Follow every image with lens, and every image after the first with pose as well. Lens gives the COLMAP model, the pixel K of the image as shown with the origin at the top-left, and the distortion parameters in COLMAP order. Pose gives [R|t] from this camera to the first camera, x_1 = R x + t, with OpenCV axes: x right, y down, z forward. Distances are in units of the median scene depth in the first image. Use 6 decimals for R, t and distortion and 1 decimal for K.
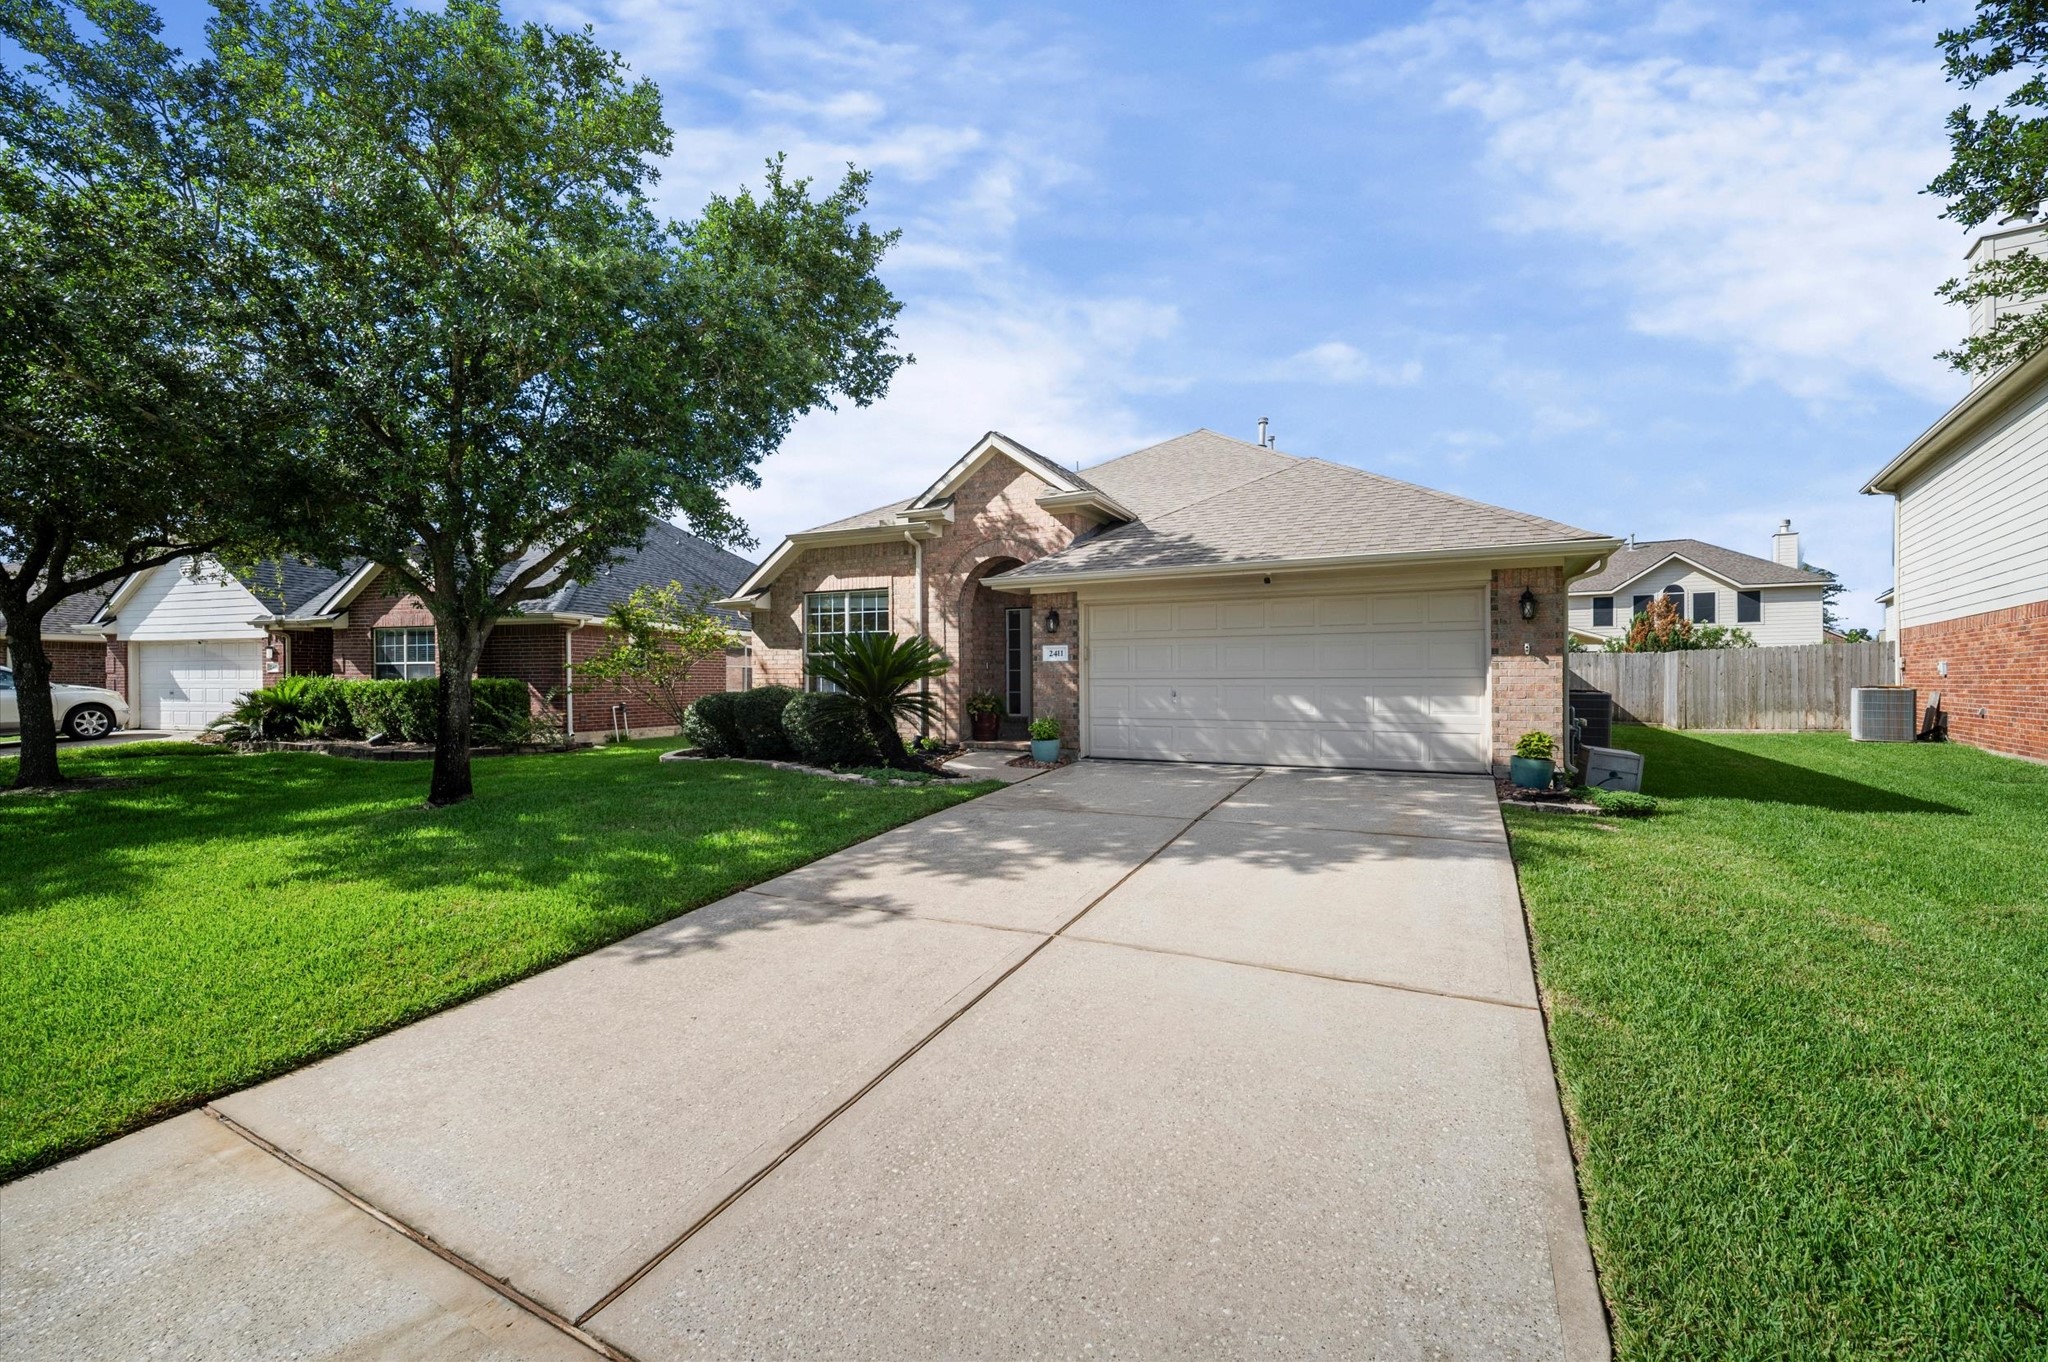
lens RADIAL K [[838.2, 0, 1029.4], [0, 838.2, 669.1], [0, 0, 1]] dist [-0.004340, -0.000568]
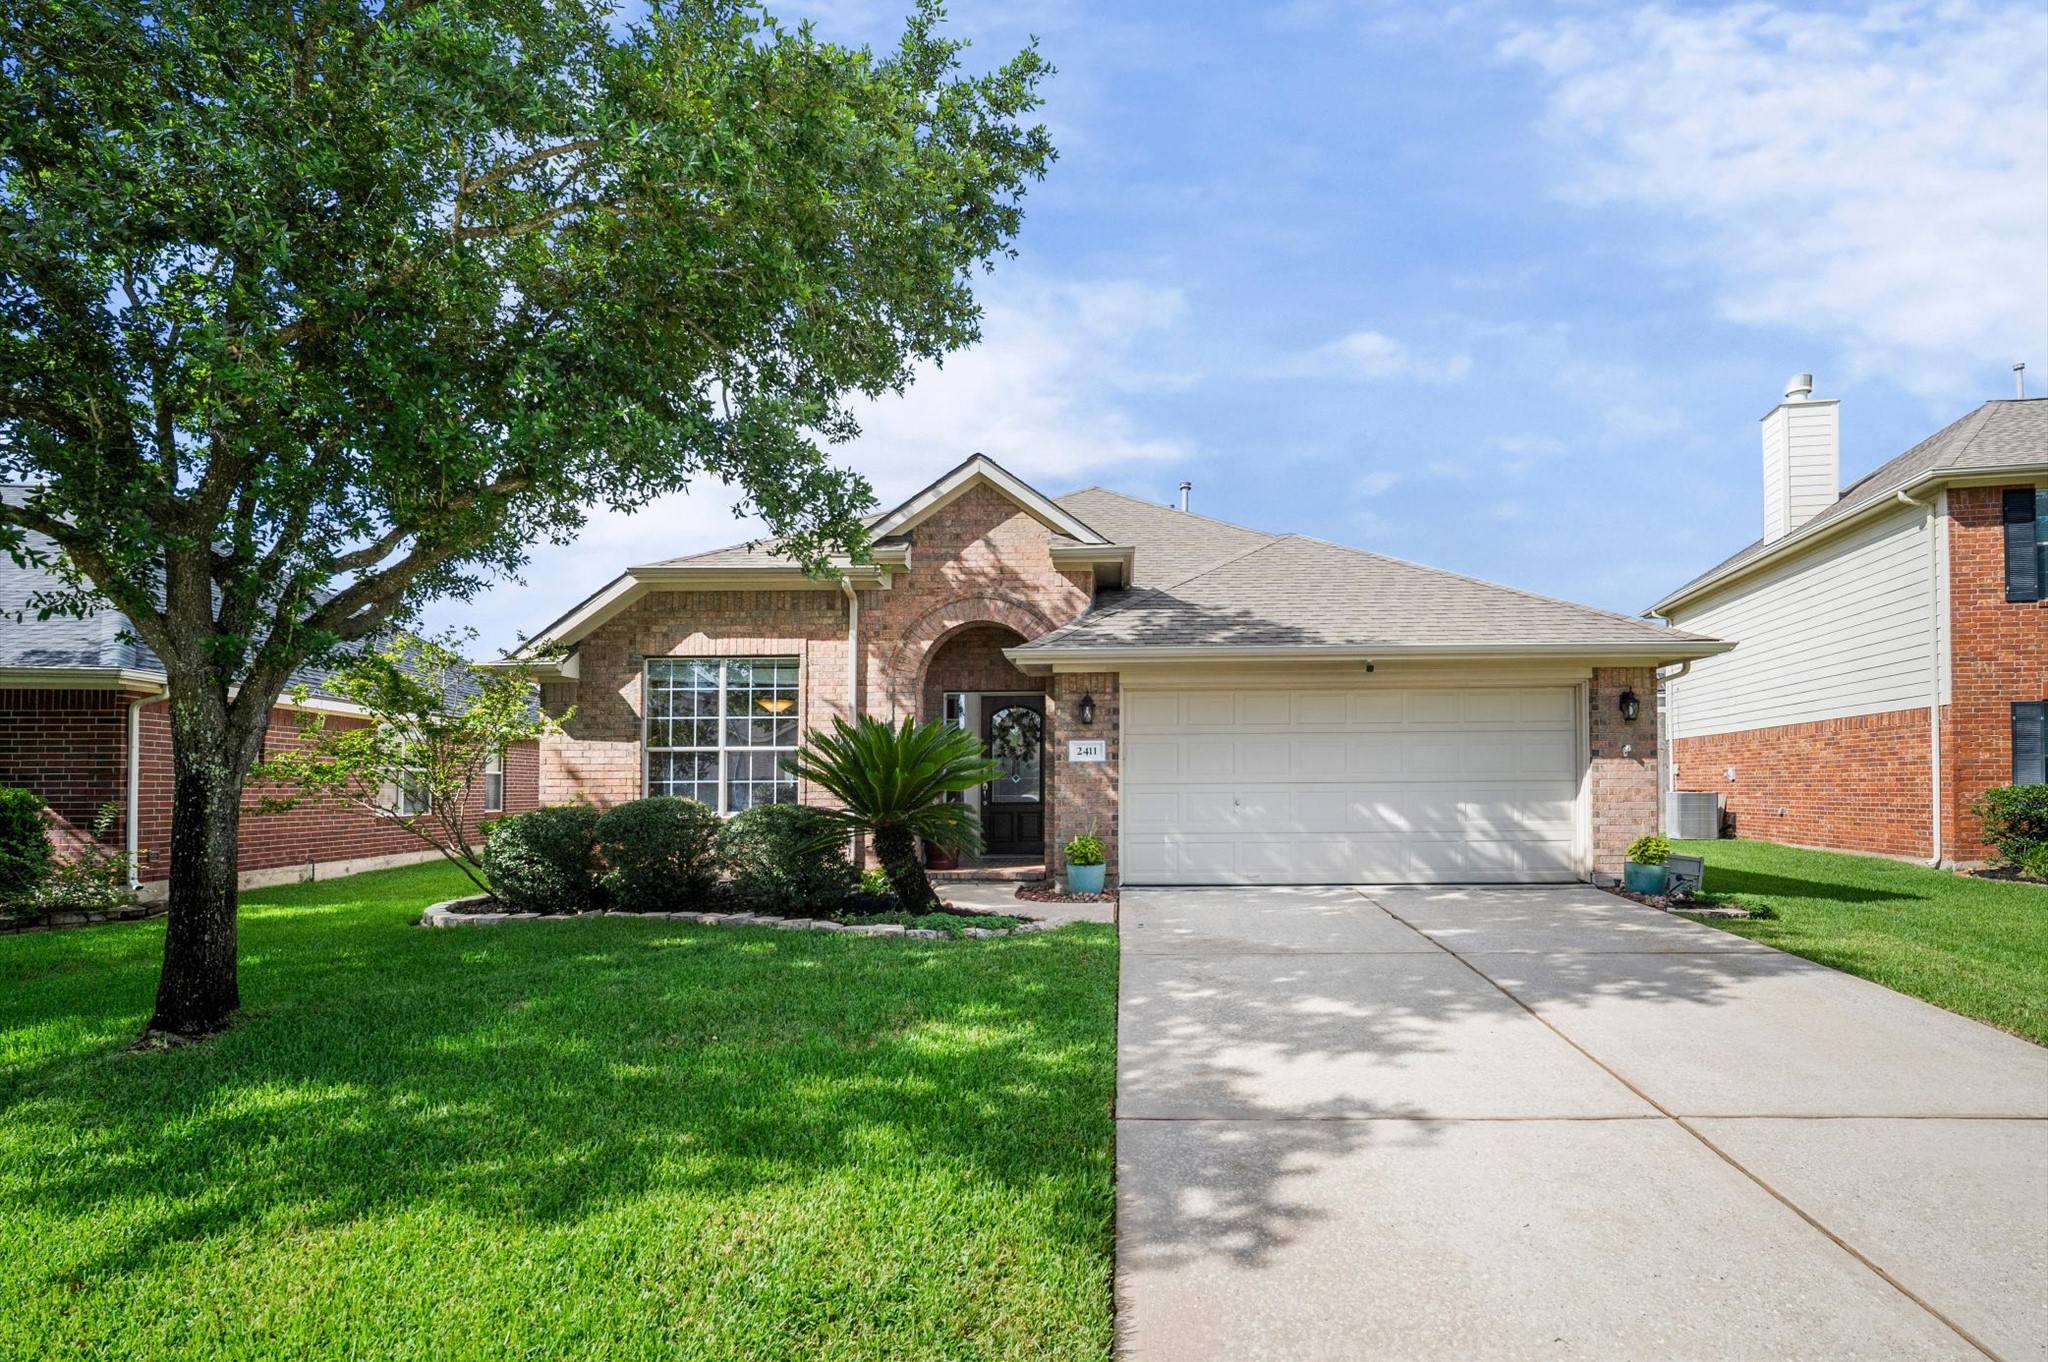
lens RADIAL K [[995.3, 0, 1024.1], [0, 995.3, 746.0], [0, 0, 1]] dist [0.001610, -0.000409]
pose [[0.906968, 0.013834, 0.420972, -0.384658], [-0.000969, 0.999526, -0.030758, 0.004339], [-0.421198, 0.027489, 0.906552, 0.187827]]
